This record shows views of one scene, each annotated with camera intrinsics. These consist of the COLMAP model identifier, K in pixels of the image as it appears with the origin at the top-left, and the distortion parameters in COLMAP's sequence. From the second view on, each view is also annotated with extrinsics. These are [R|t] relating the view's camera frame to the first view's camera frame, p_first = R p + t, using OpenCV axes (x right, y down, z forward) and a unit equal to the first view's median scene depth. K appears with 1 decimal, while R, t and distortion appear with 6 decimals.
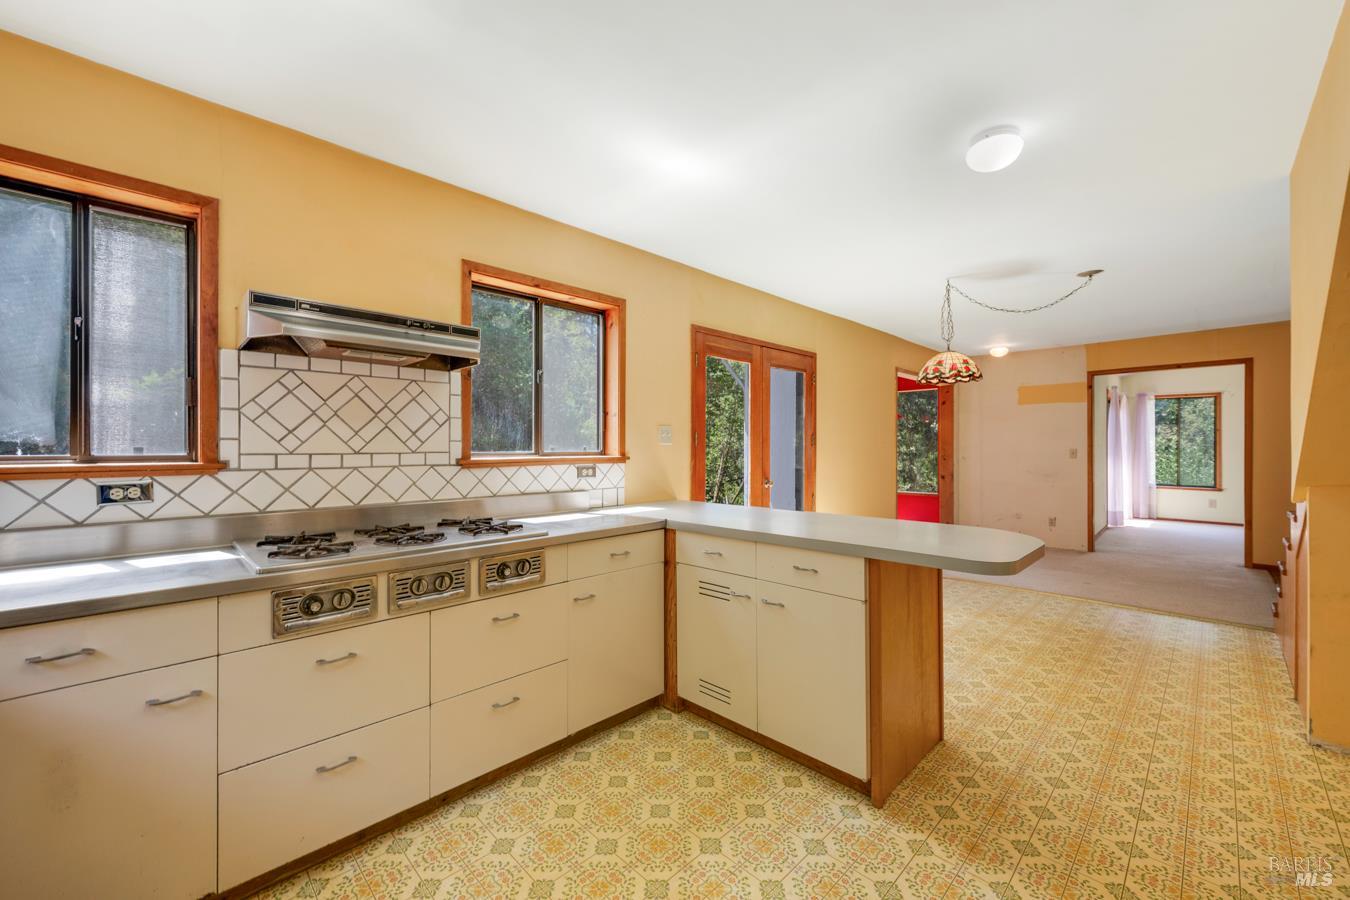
lens RADIAL K [[533.8, 0, 670.9], [0, 533.8, 449.3], [0, 0, 1]] dist [-0.000392, 0.000092]
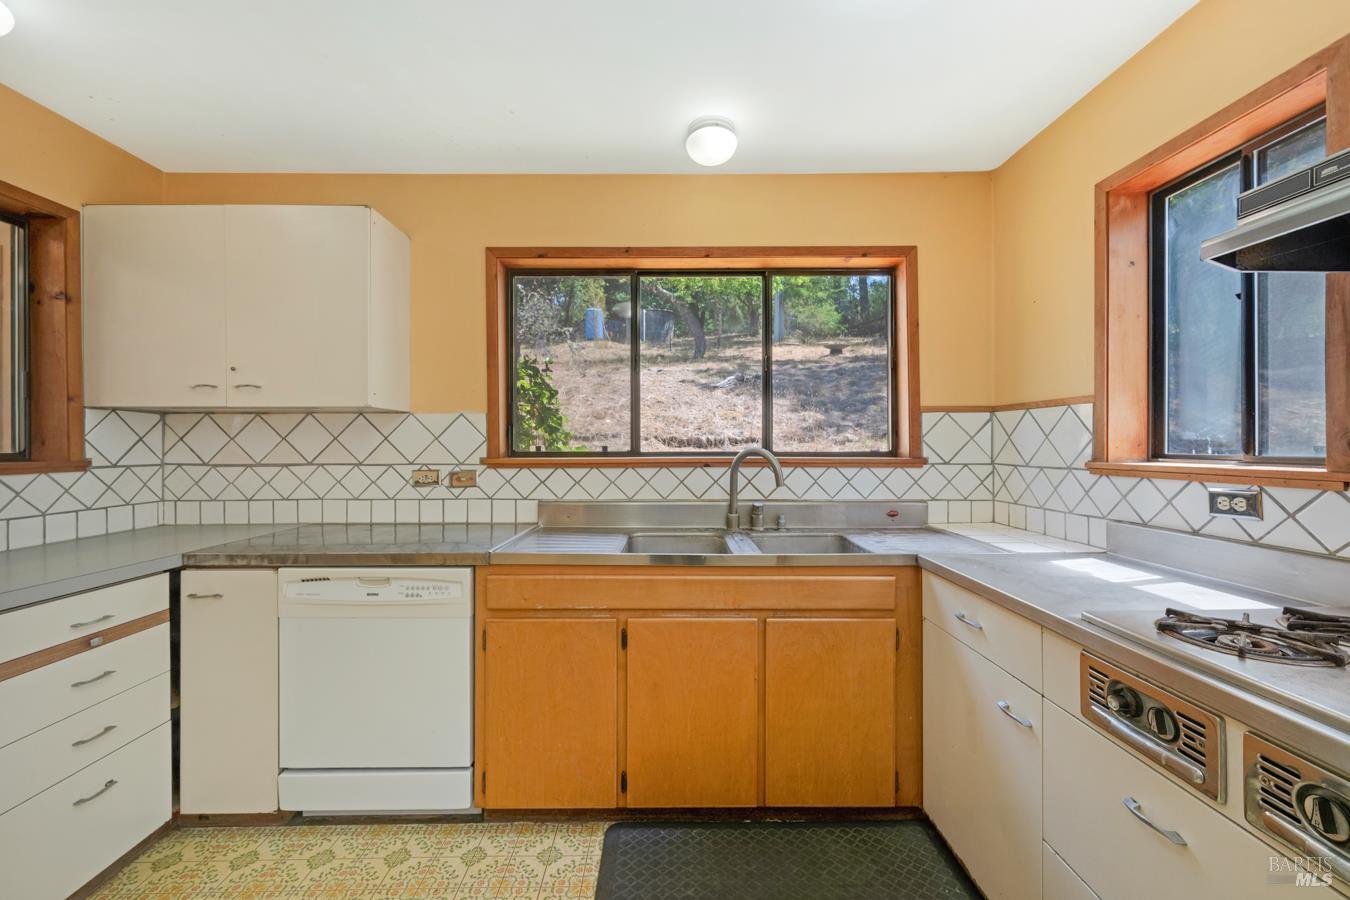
lens RADIAL K [[533.8, 0, 672.5], [0, 533.8, 444.1], [0, 0, 1]] dist [-0.000392, 0.000092]
pose [[-0.690079, -0.000080, -0.723734, 0.087167], [-0.003162, 0.999991, 0.002904, -0.004286], [0.723727, 0.004293, -0.690073, 0.654660]]
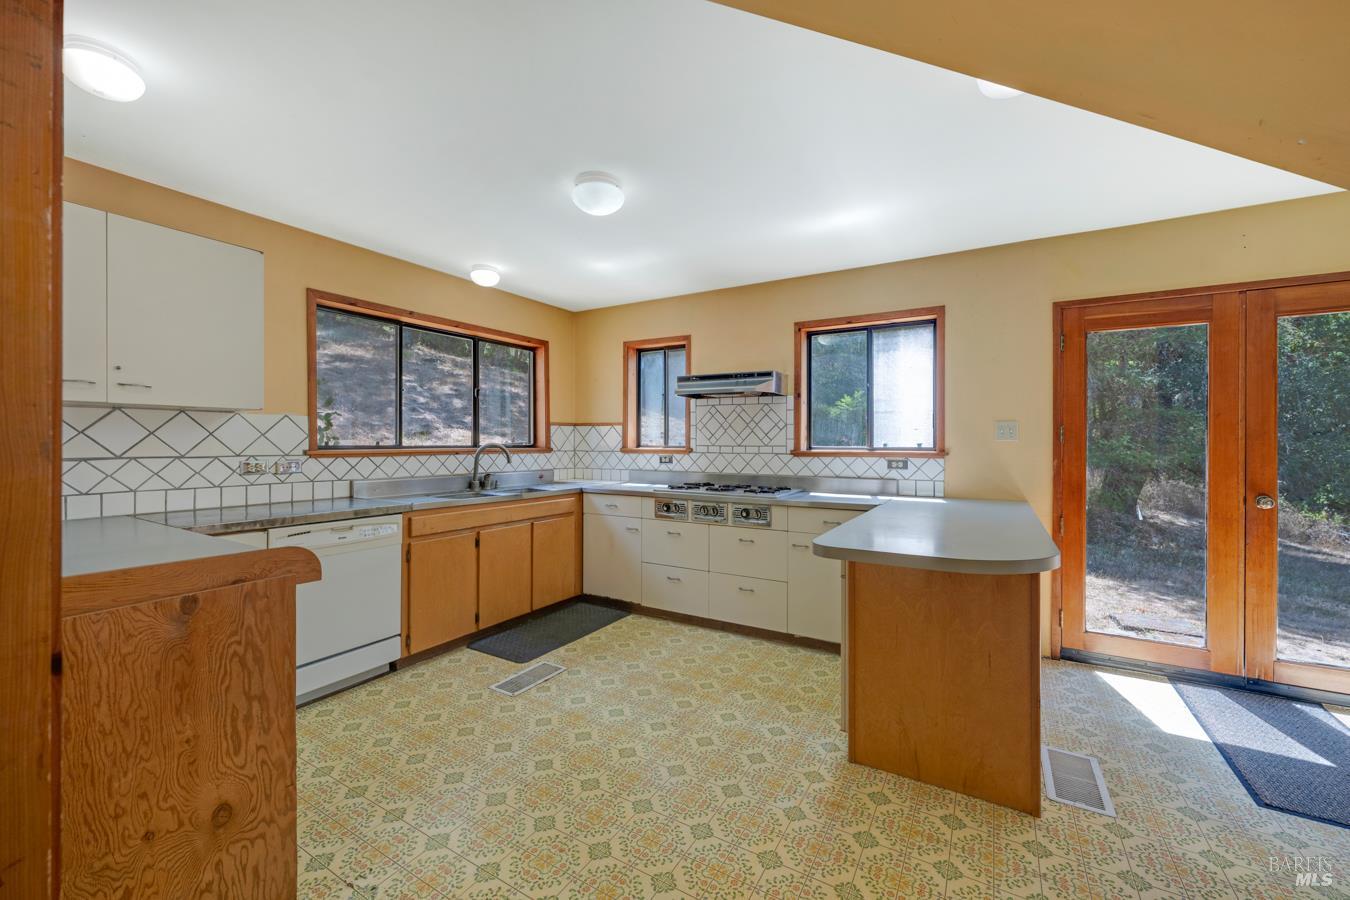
lens RADIAL K [[533.8, 0, 671.0], [0, 533.8, 445.6], [0, 0, 1]] dist [-0.000392, 0.000092]
pose [[0.250287, 0.006809, -0.968148, 1.040071], [-0.009055, 0.999948, 0.004692, 0.000158], [0.968129, 0.007592, 0.250336, 0.258971]]
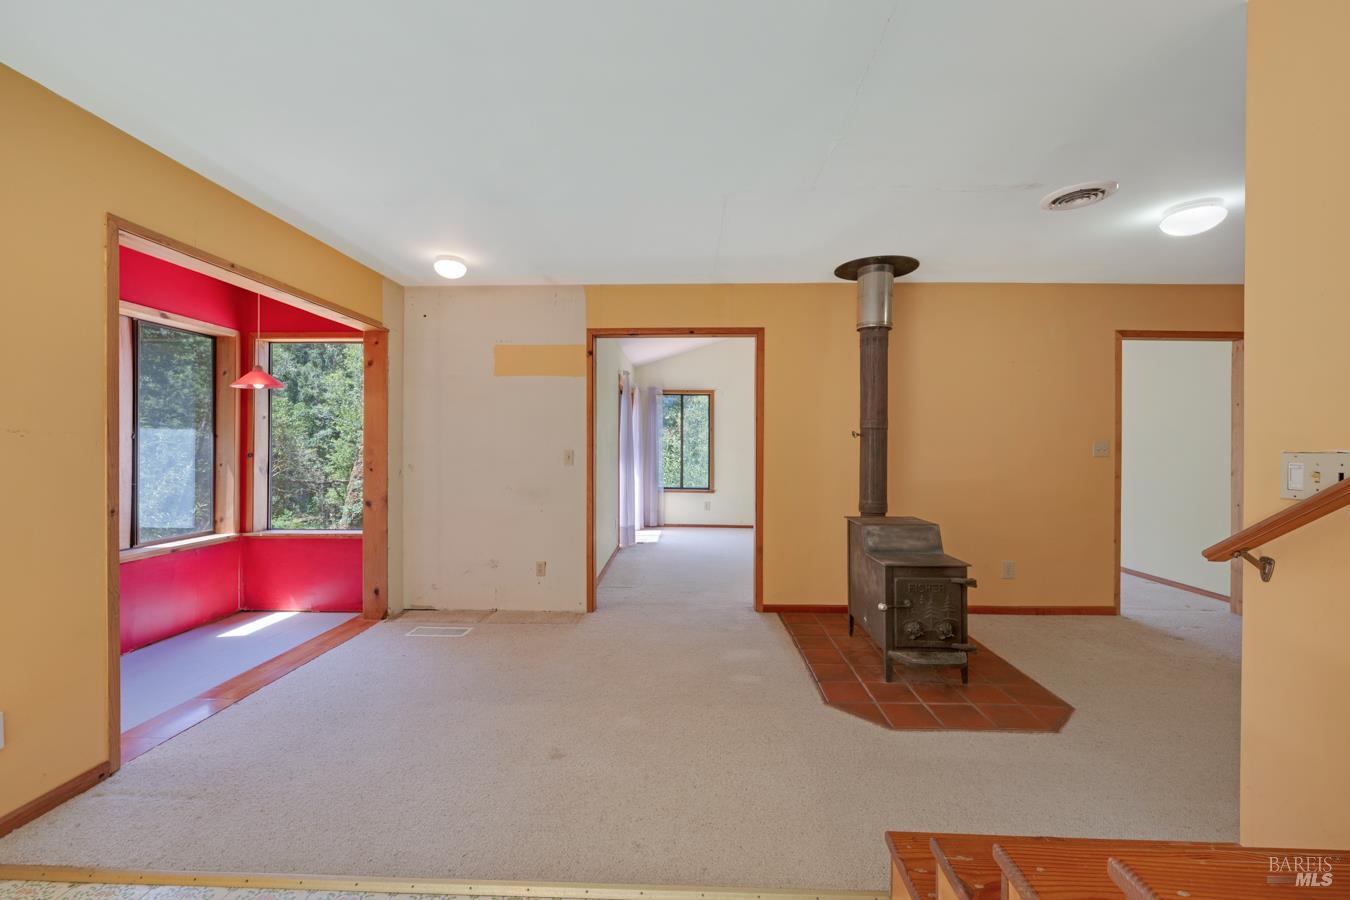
lens RADIAL K [[533.8, 0, 673.1], [0, 533.8, 444.1], [0, 0, 1]] dist [-0.000392, 0.000092]
pose [[0.722751, 0.005523, 0.691086, 1.052587], [-0.001282, 0.999977, -0.006651, -0.010546], [-0.691107, 0.003921, 0.722742, 1.191009]]
